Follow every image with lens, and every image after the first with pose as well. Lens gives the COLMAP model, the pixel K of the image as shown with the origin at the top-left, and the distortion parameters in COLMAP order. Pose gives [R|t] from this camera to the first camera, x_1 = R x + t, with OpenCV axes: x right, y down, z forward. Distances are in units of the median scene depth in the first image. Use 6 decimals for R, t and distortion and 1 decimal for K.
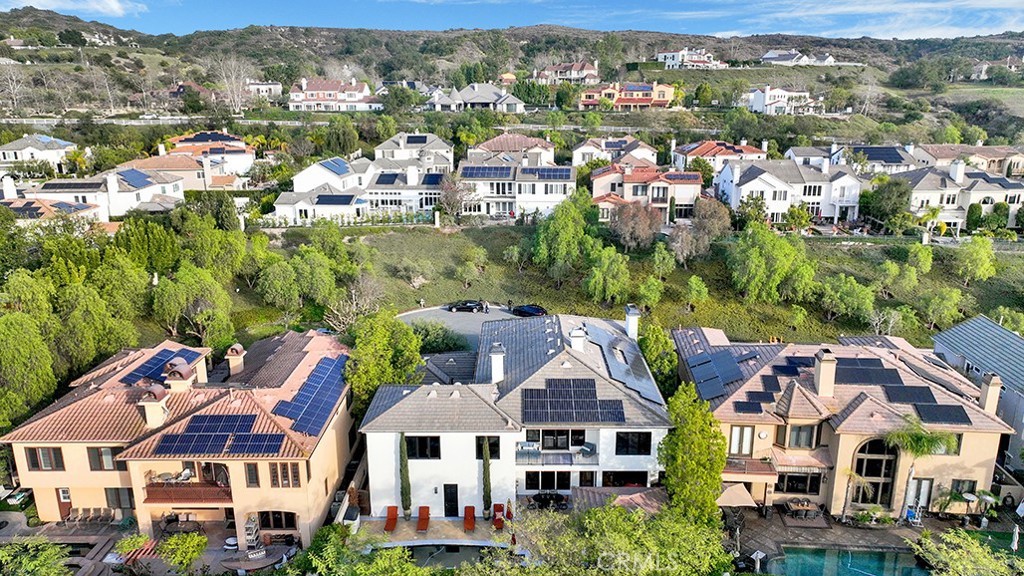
lens RADIAL K [[716.2, 0, 512.0], [0, 716.2, 288.0], [0, 0, 1]] dist [0.000808, 0.004919]
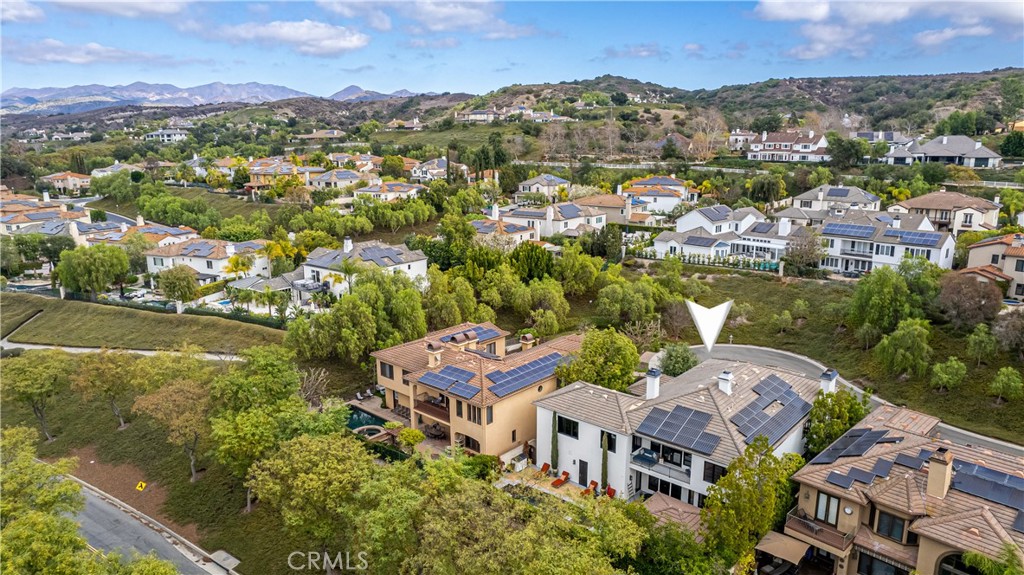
lens RADIAL K [[644.8, 0, 512.0], [0, 644.8, 287.5], [0, 0, 1]] dist [-0.035699, -0.000343]
pose [[0.757836, 0.146918, -0.635688, 0.210440], [-0.169267, 0.985230, 0.025912, -0.022232], [0.630106, 0.087964, 0.771511, -0.019419]]
